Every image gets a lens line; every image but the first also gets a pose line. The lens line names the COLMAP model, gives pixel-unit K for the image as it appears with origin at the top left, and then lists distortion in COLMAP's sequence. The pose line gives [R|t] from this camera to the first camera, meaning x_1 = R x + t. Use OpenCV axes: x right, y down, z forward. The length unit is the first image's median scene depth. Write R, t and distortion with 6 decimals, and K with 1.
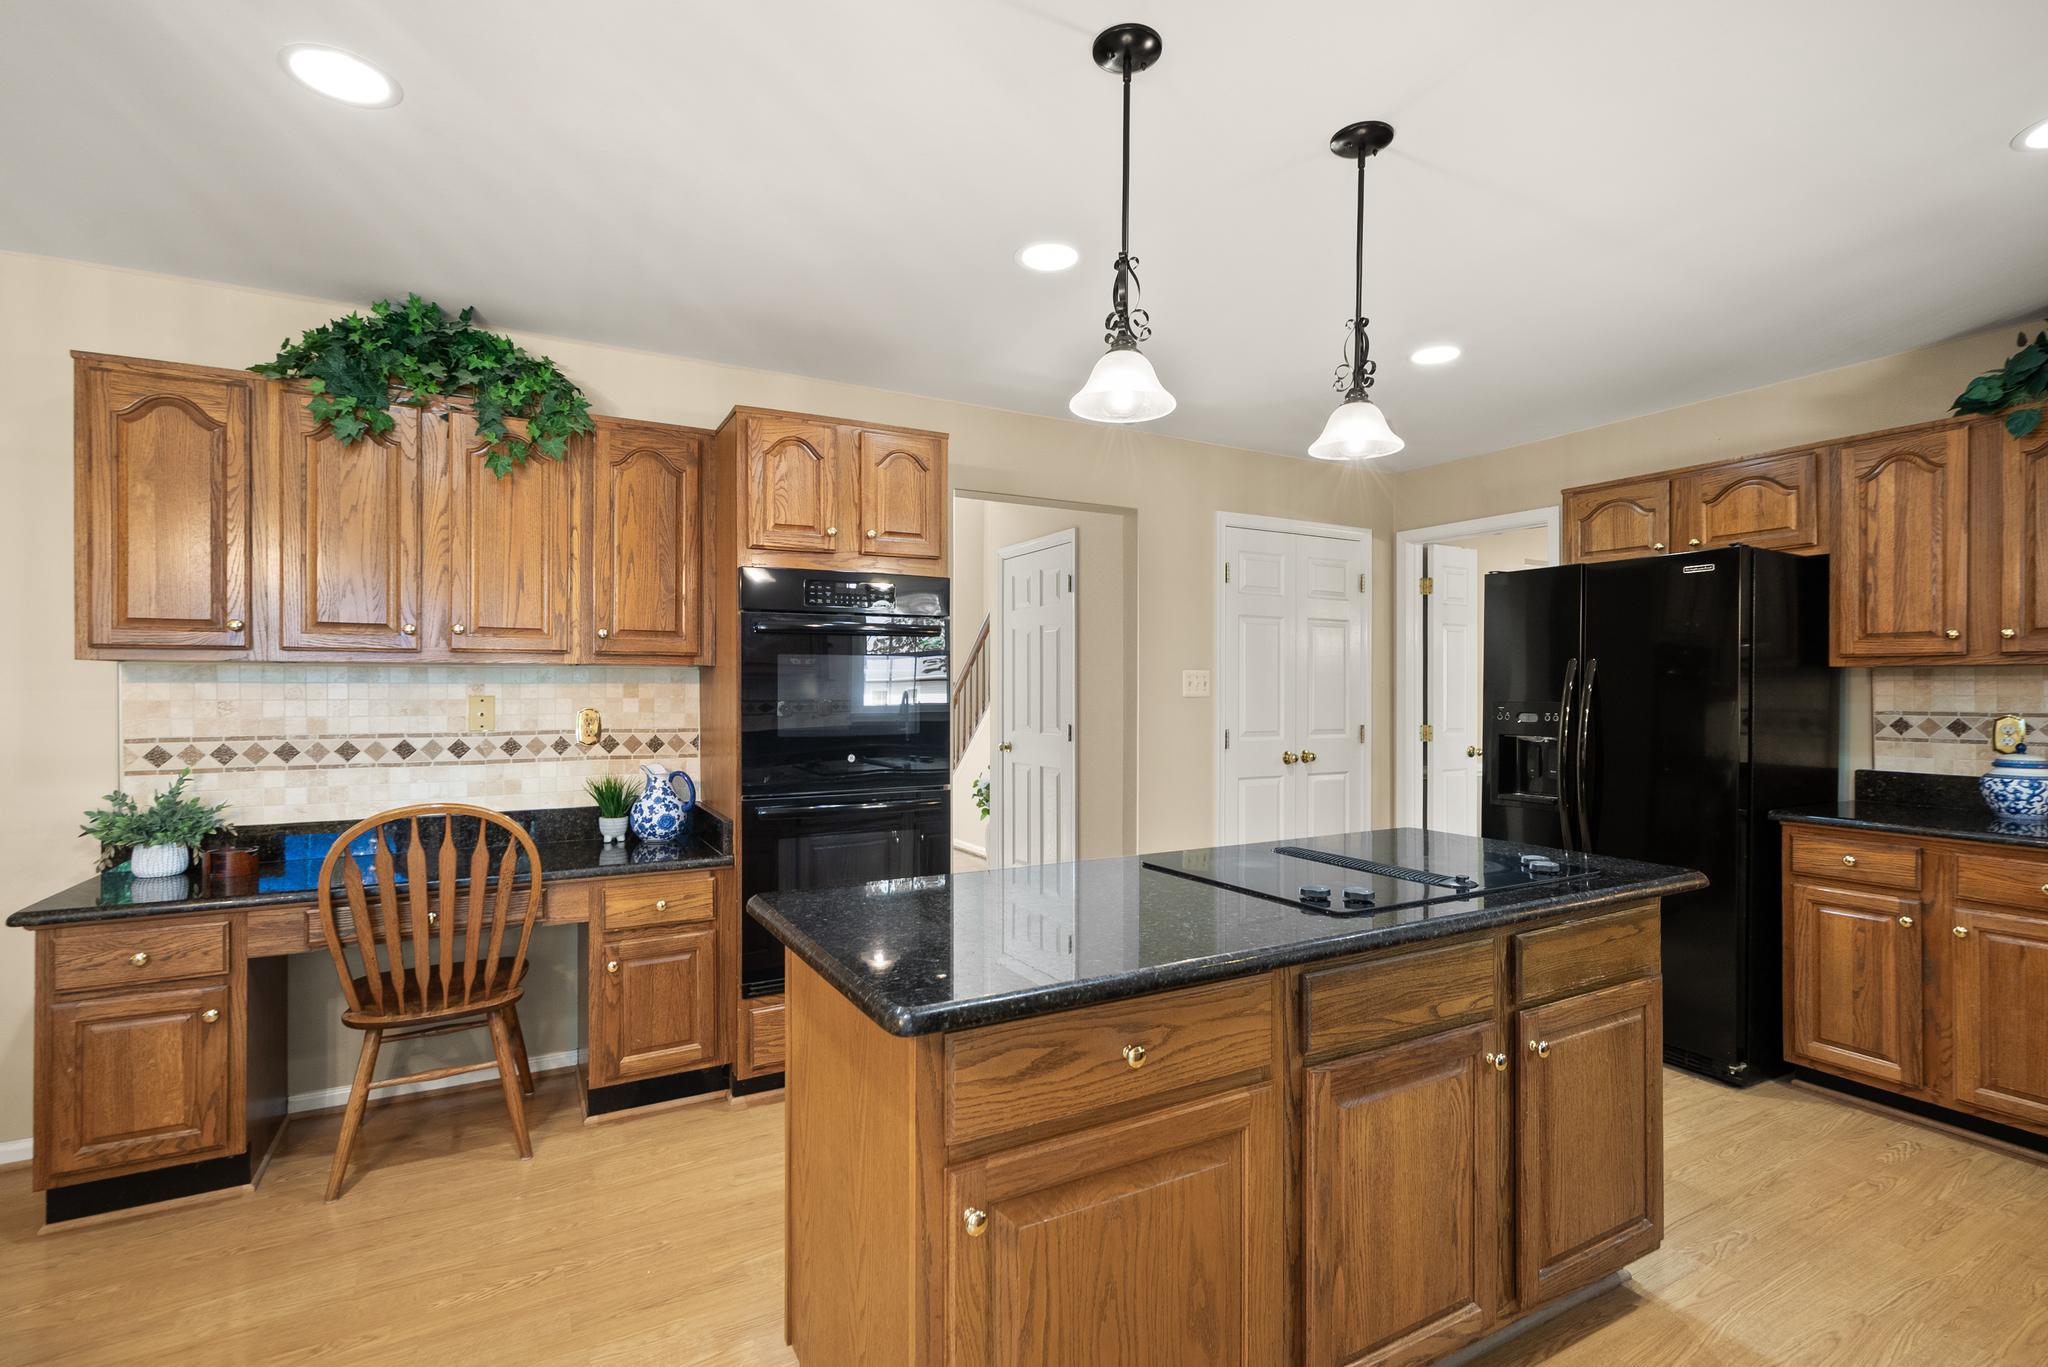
lens RADIAL K [[949.1, 0, 1019.7], [0, 949.1, 686.4], [0, 0, 1]] dist [-0.012716, 0.006691]
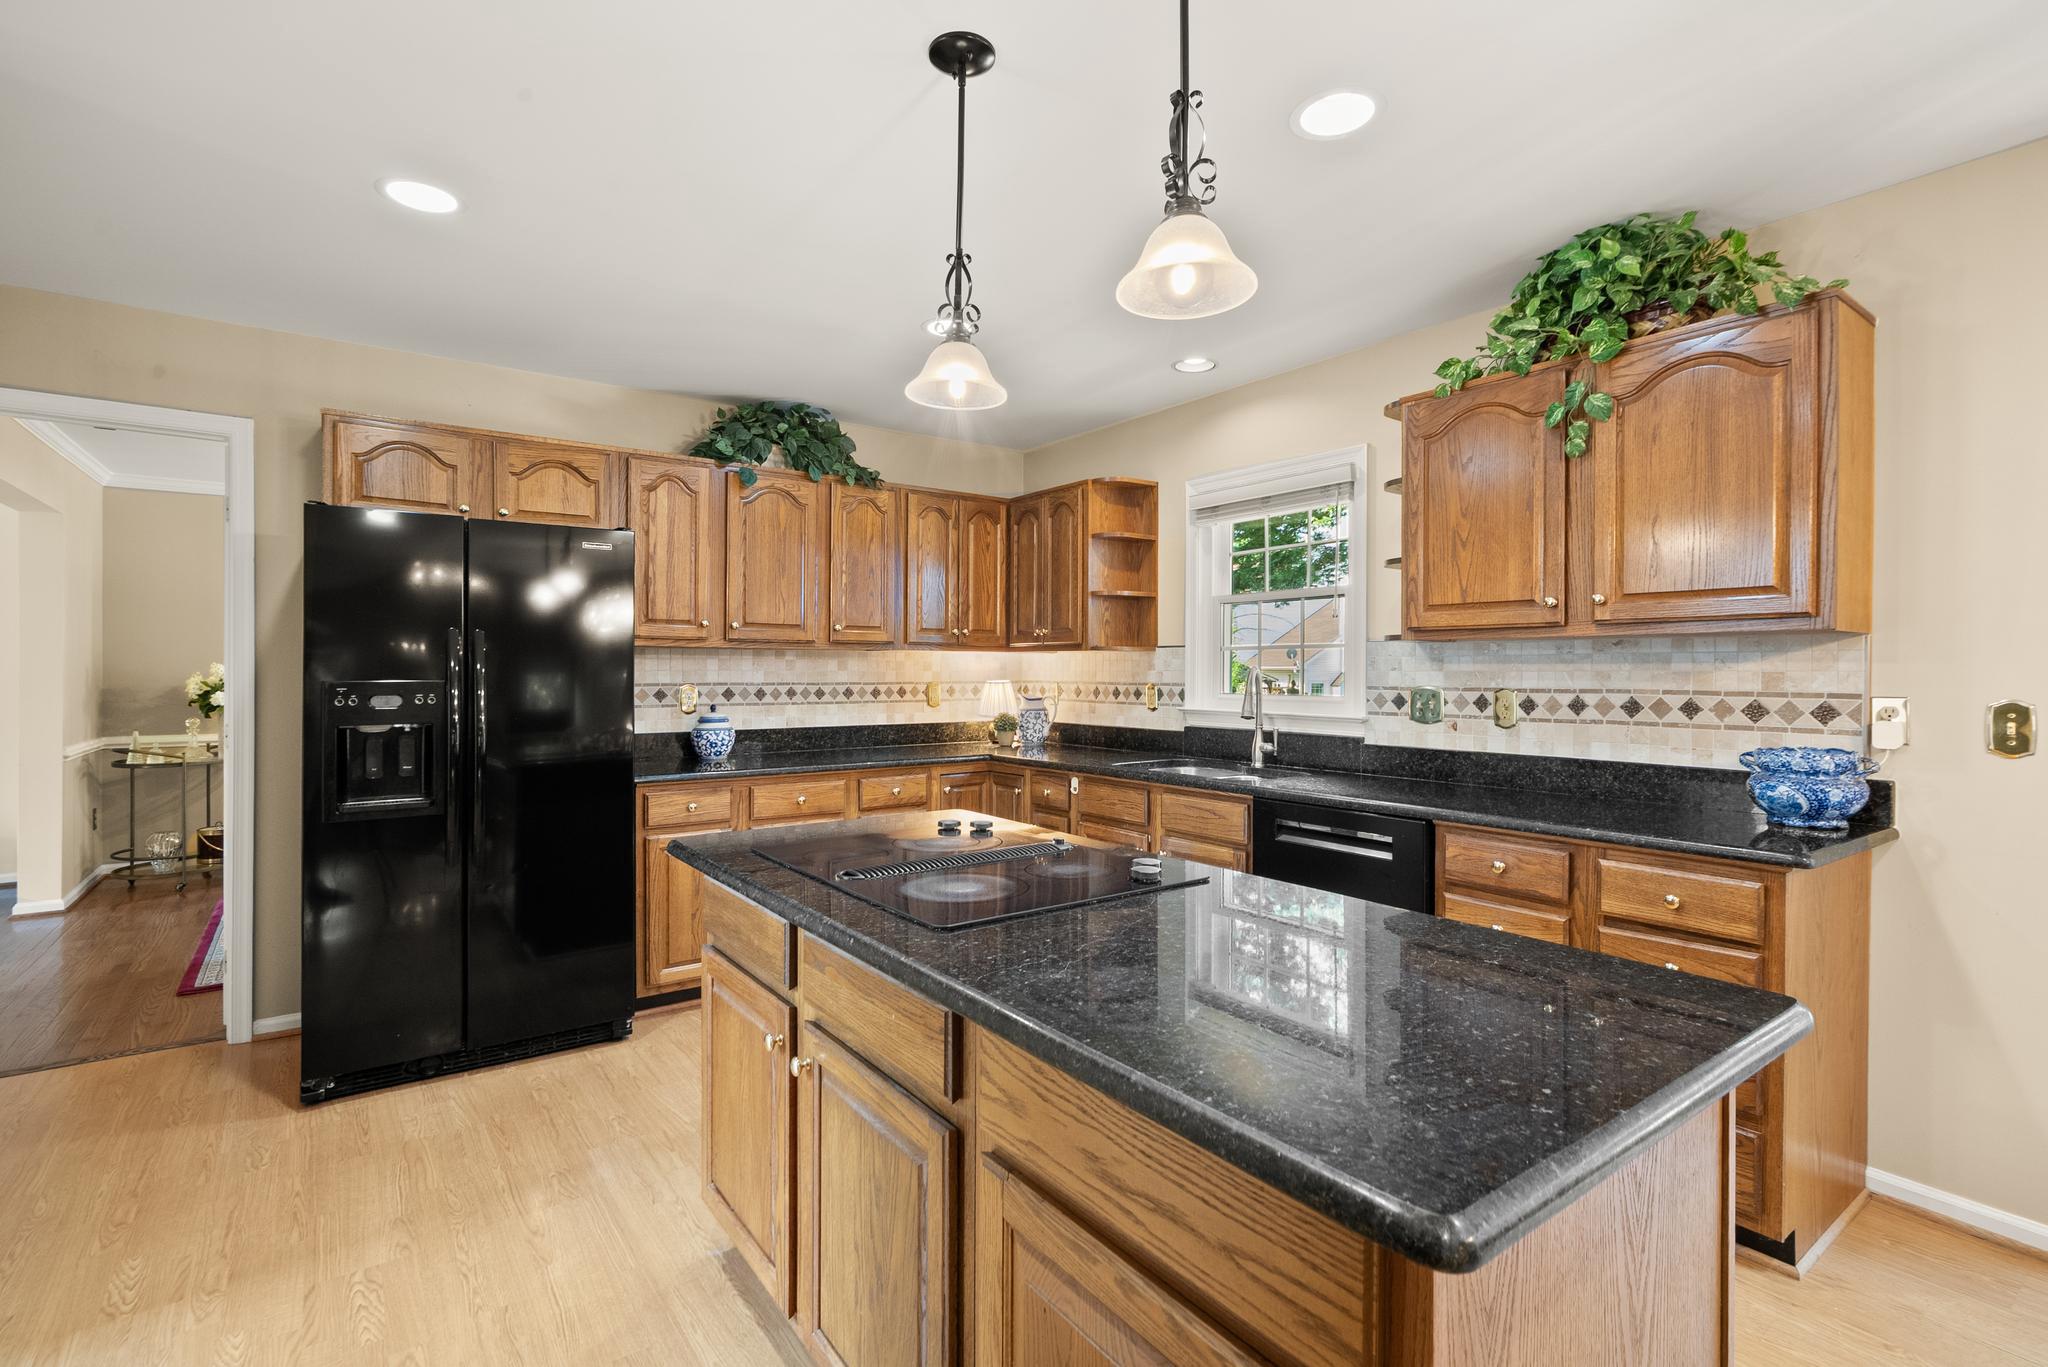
lens RADIAL K [[949.1, 0, 1023.1], [0, 949.1, 665.7], [0, 0, 1]] dist [-0.012716, 0.006691]
pose [[-0.128667, -0.001128, 0.991687, -0.348633], [-0.004795, 0.999988, 0.000515, 0.000445], [-0.991676, -0.004689, -0.128671, 0.678784]]
